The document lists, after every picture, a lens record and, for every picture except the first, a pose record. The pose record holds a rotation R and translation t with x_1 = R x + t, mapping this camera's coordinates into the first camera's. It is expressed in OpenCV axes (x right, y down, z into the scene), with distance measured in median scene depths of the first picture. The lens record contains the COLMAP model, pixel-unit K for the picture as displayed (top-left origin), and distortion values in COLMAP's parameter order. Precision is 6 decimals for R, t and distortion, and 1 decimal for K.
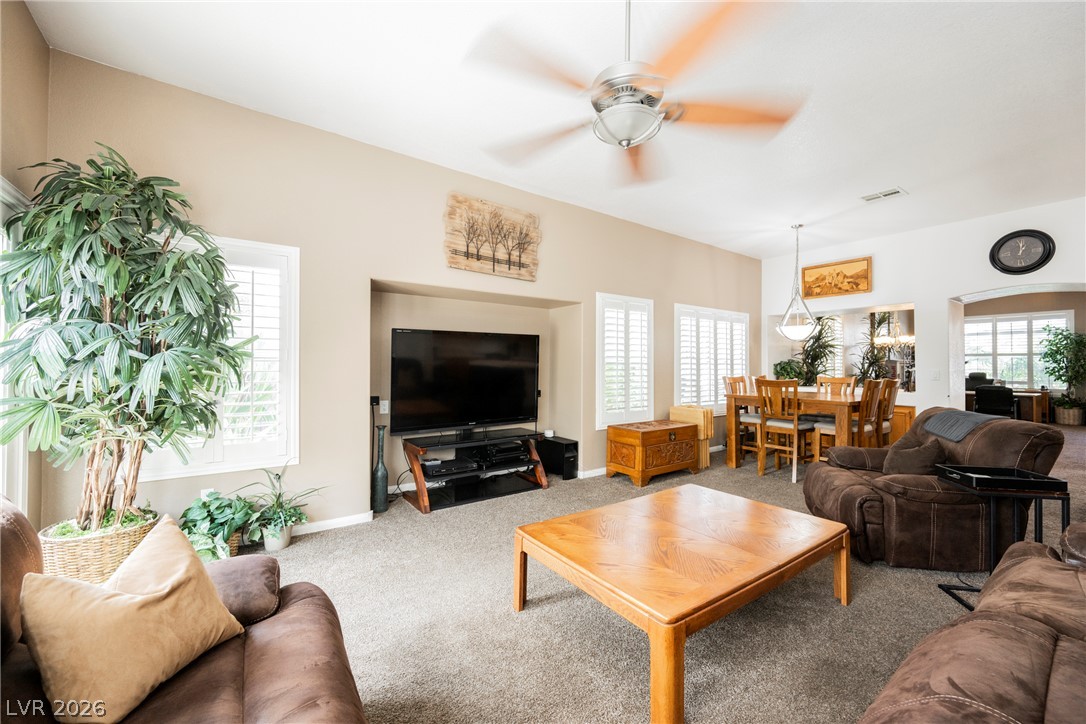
lens RADIAL K [[425.1, 0, 549.4], [0, 425.1, 361.3], [0, 0, 1]] dist [-0.001268, -0.000069]
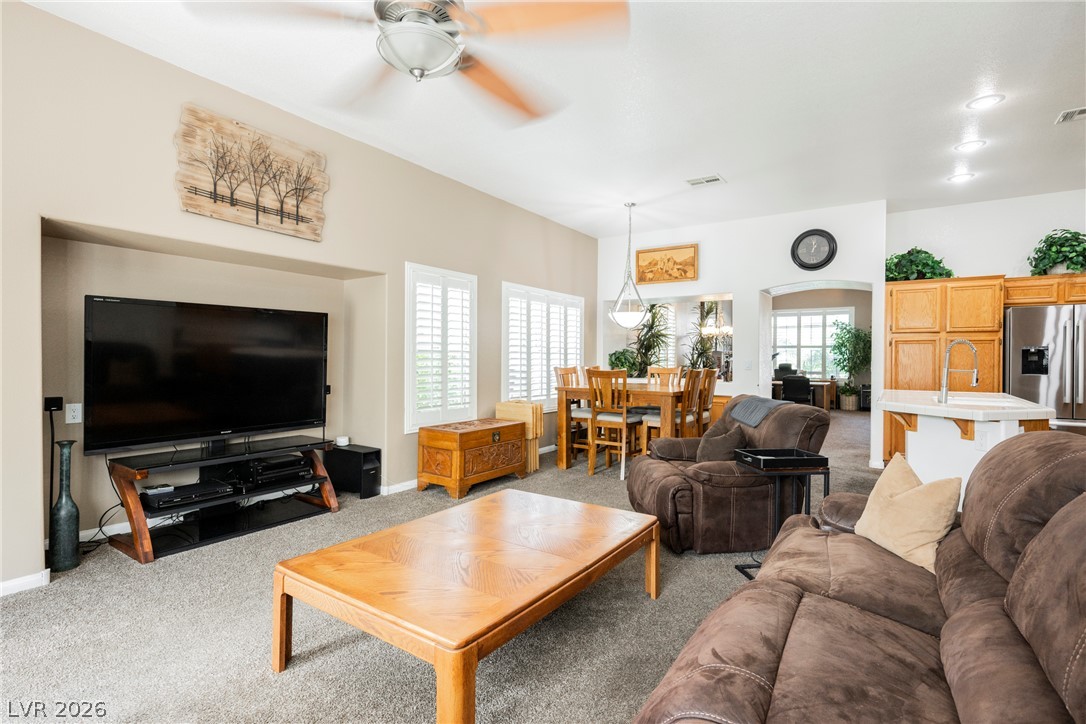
lens RADIAL K [[517.4, 0, 542.5], [0, 517.4, 363.2], [0, 0, 1]] dist [-0.002635, 0.000273]
pose [[0.942019, -0.000686, 0.335559, 0.028281], [-0.006746, 0.999757, 0.020983, 0.006201], [-0.335492, -0.022030, 0.941786, -0.006696]]
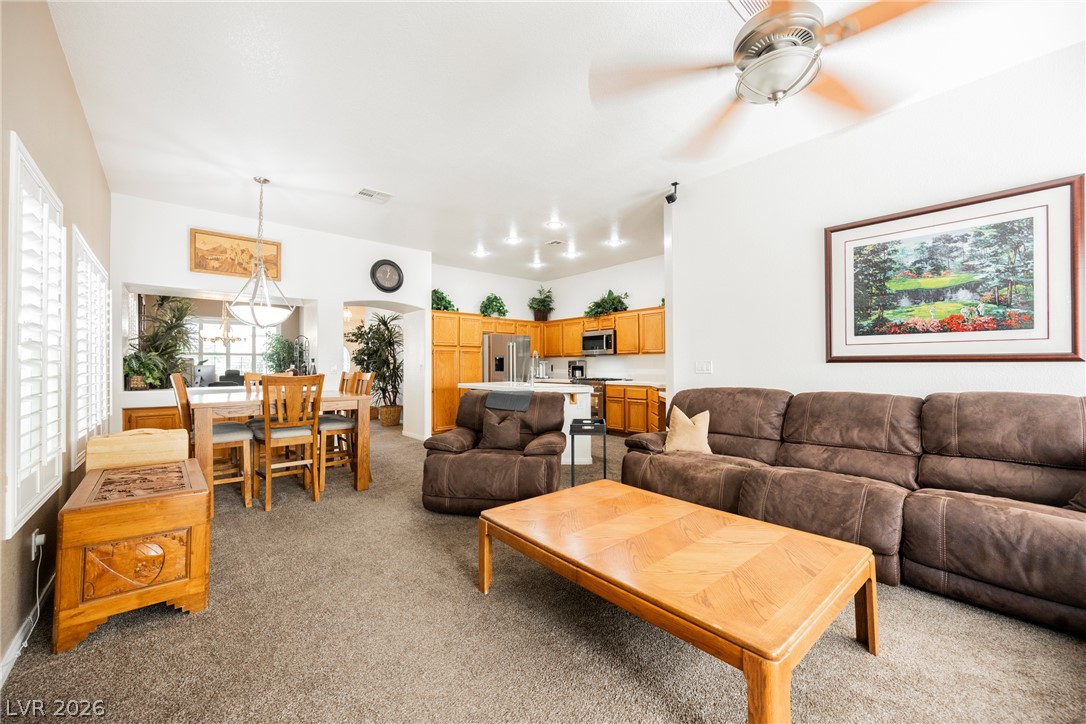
lens RADIAL K [[425.1, 0, 543.8], [0, 425.1, 365.6], [0, 0, 1]] dist [-0.001268, -0.000069]
pose [[-0.083054, 0.000564, 0.996545, -0.269913], [-0.005461, 0.999985, -0.001021, 0.023639], [-0.996530, -0.005527, -0.083049, 0.633030]]
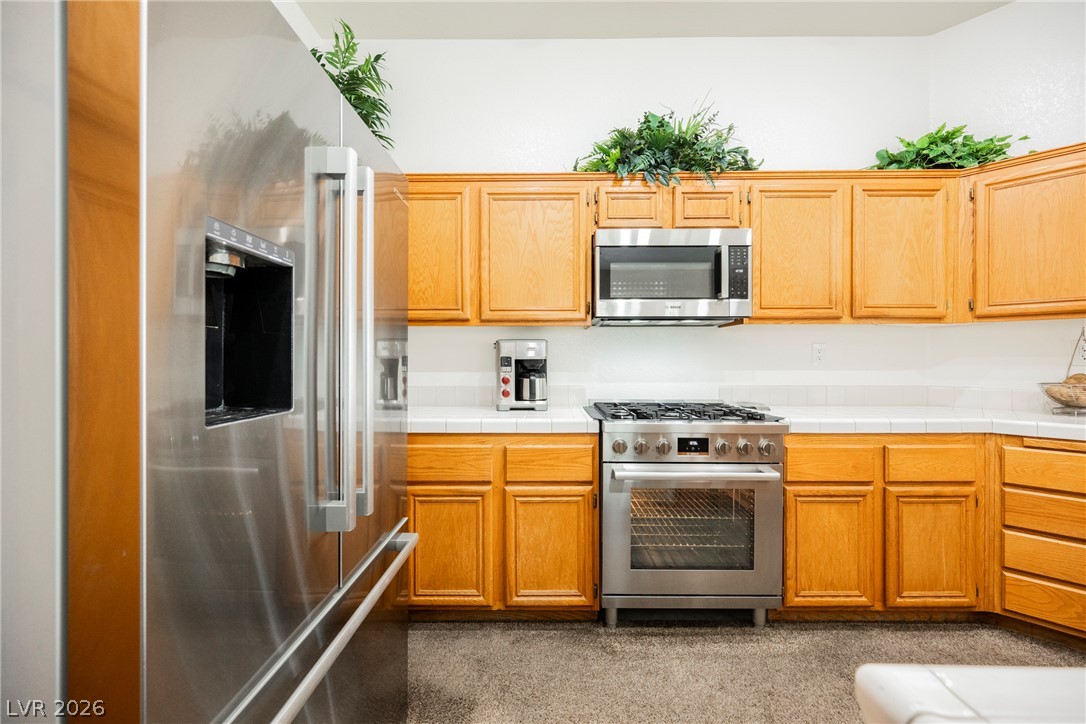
lens RADIAL K [[425.1, 0, 547.9], [0, 425.1, 361.7], [0, 0, 1]] dist [-0.001268, -0.000069]
pose [[-0.803431, 0.001023, 0.595397, 1.203750], [-0.006521, 0.999923, -0.010517, 0.029587], [-0.595362, -0.012332, -0.803363, 0.722509]]
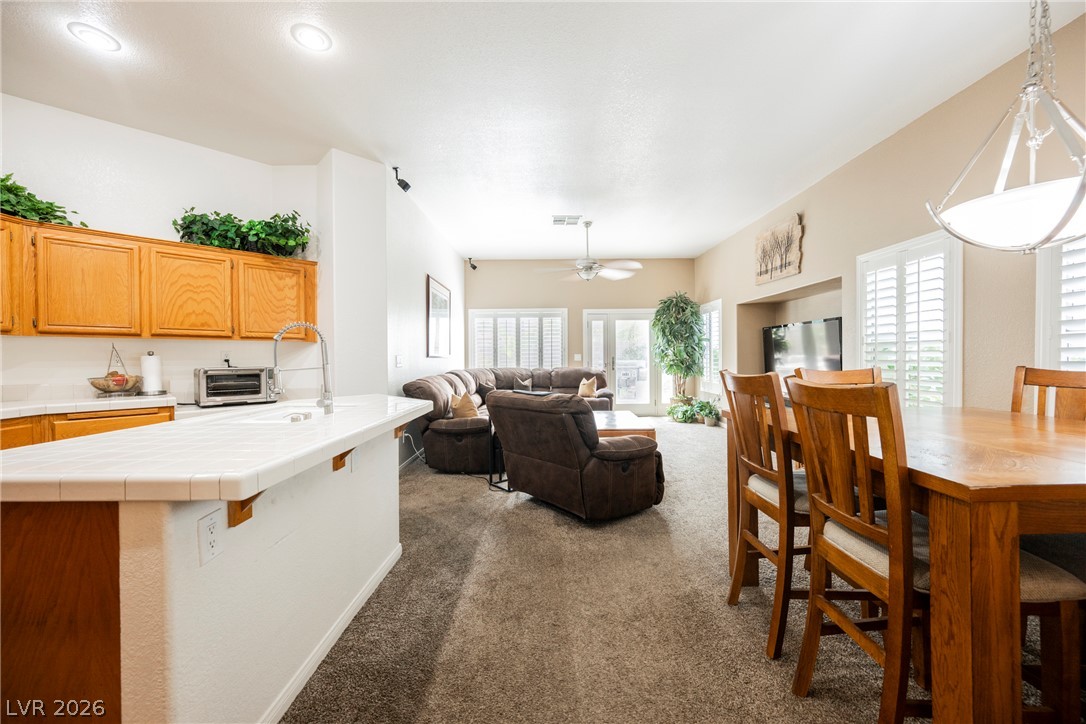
lens RADIAL K [[425.1, 0, 544.2], [0, 425.1, 362.8], [0, 0, 1]] dist [-0.001268, -0.000069]
pose [[-0.590374, 0.015476, -0.806981, 1.171293], [0.015772, 0.999846, 0.007635, 0.025663], [0.806976, -0.008220, -0.590528, 1.040195]]
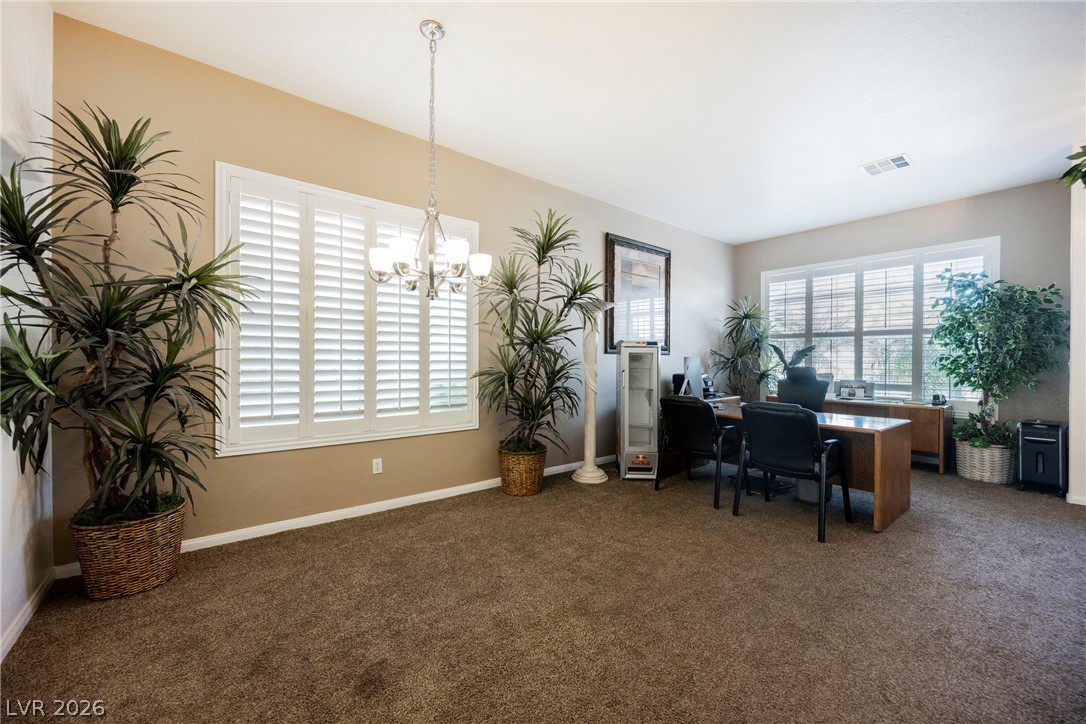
lens RADIAL K [[425.1, 0, 536.3], [0, 425.1, 361.9], [0, 0, 1]] dist [-0.001268, -0.000069]
pose [[0.999208, 0.003981, 0.039584, 1.444432], [-0.004590, 0.999872, 0.015327, 0.030364], [-0.039518, -0.015497, 0.999099, 1.121583]]
